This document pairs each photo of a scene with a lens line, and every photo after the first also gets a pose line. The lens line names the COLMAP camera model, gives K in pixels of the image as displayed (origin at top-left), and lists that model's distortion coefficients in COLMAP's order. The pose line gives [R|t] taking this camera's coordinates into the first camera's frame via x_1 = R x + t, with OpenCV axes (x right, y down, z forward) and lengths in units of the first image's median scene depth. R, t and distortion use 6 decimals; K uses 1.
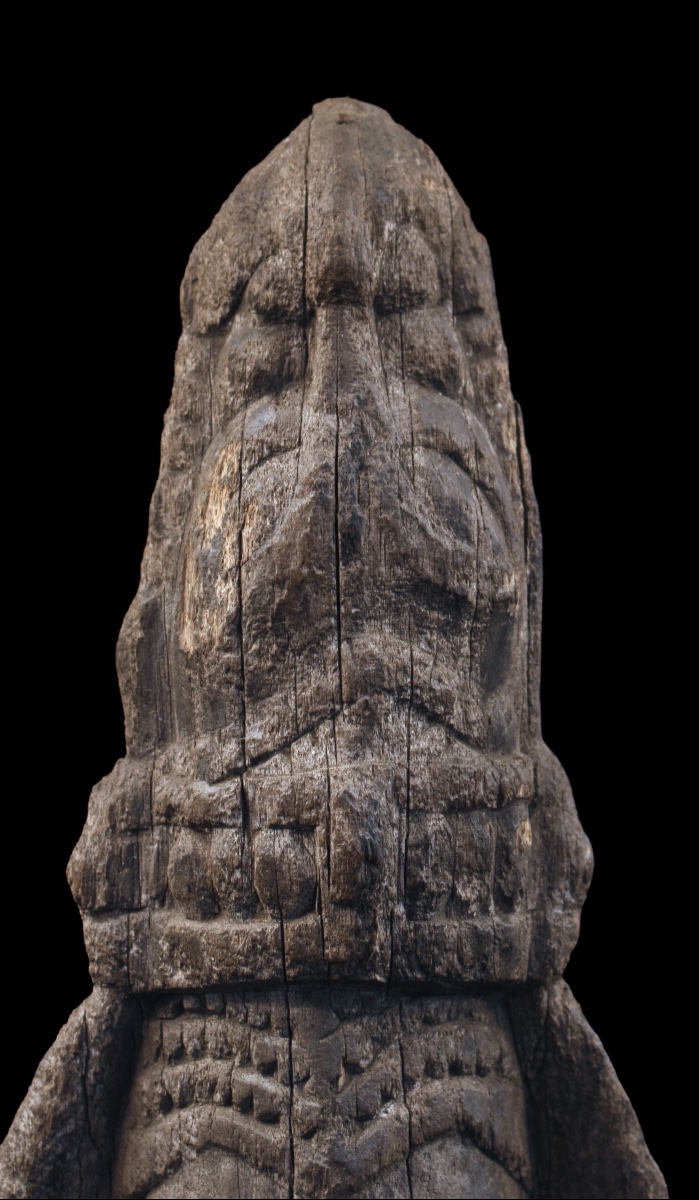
lens RADIAL K [[3043.8, 0, 424.1], [0, 3043.8, 598.1], [0, 0, 1]] dist [0.067849, -0.087757]
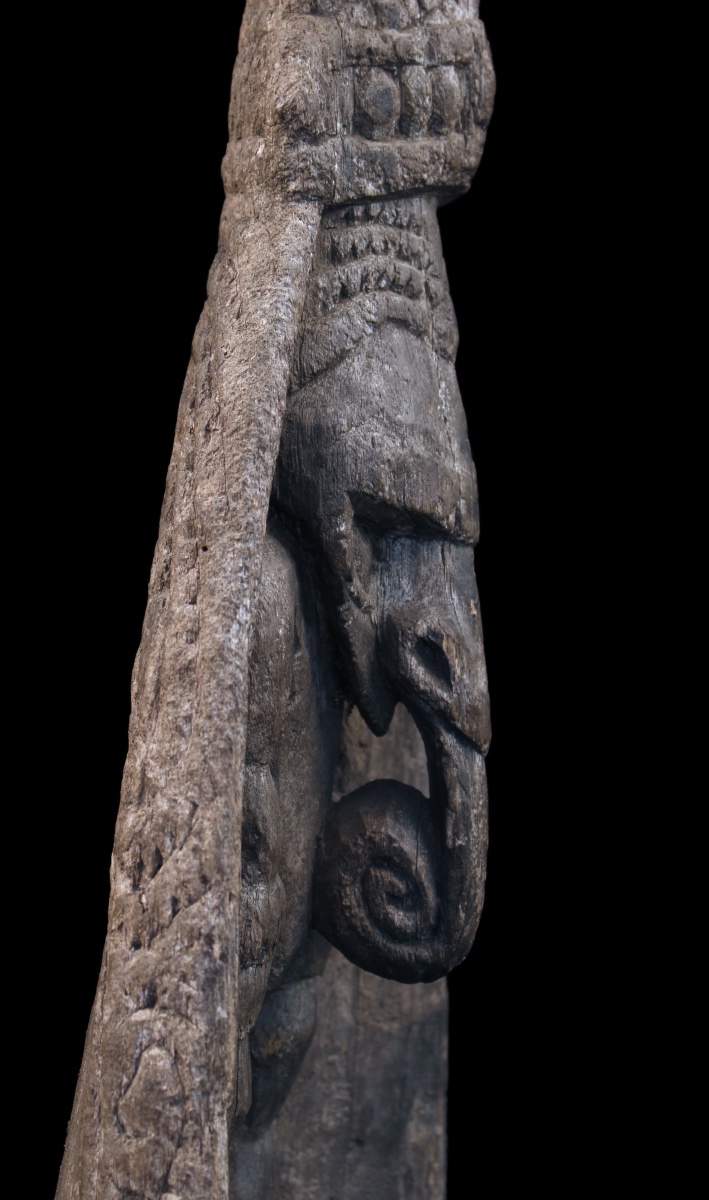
lens RADIAL K [[2964.7, 0, 354.5], [0, 2964.7, 600.0], [0, 0, 1]] dist [0.049685, -0.139573]
pose [[0.382916, -0.088354, 0.919548, -1.235511], [0.058640, 0.995733, 0.071255, 0.207161], [-0.921920, 0.026638, 0.386463, 0.534061]]
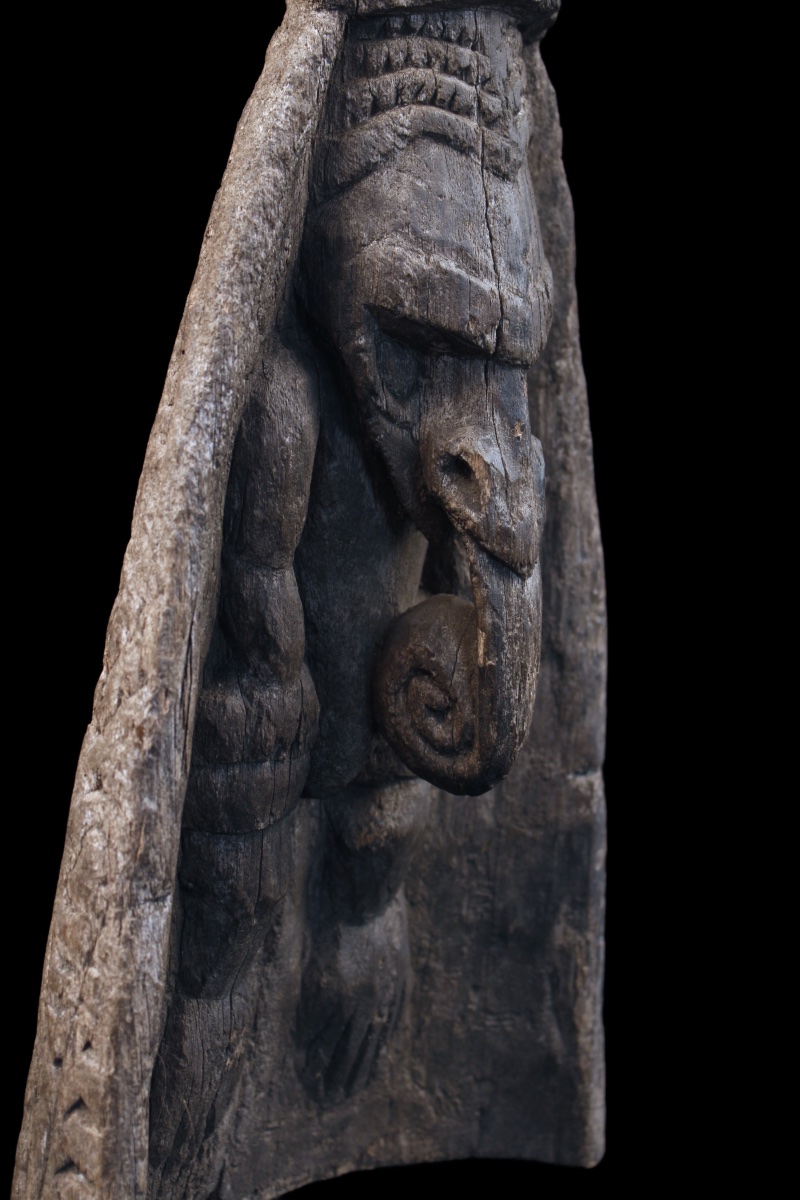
lens RADIAL K [[2353.0, 0, 400.0], [0, 2353.0, 600.0], [0, 0, 1]] dist [-0.017568, 0.189482]
pose [[0.685376, -0.106015, 0.720431, -0.809005], [0.021958, 0.991904, 0.125074, 0.249787], [-0.727858, -0.069904, 0.682155, 0.320884]]
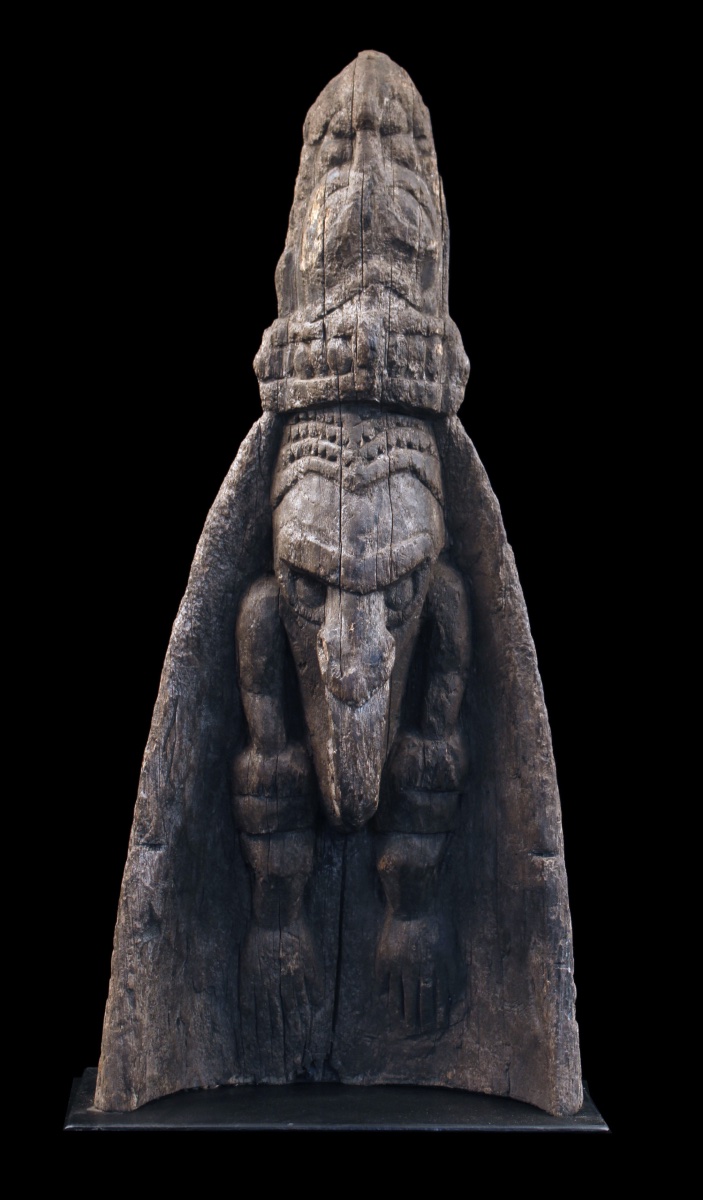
lens RADIAL K [[2492.4, 0, 460.9], [0, 2492.4, 584.0], [0, 0, 1]] dist [-0.012605, 0.217147]
pose [[0.998762, 0.015985, -0.047111, 0.149736], [-0.016832, 0.999703, -0.017640, 0.304711], [0.046815, 0.018411, 0.998734, -1.011202]]
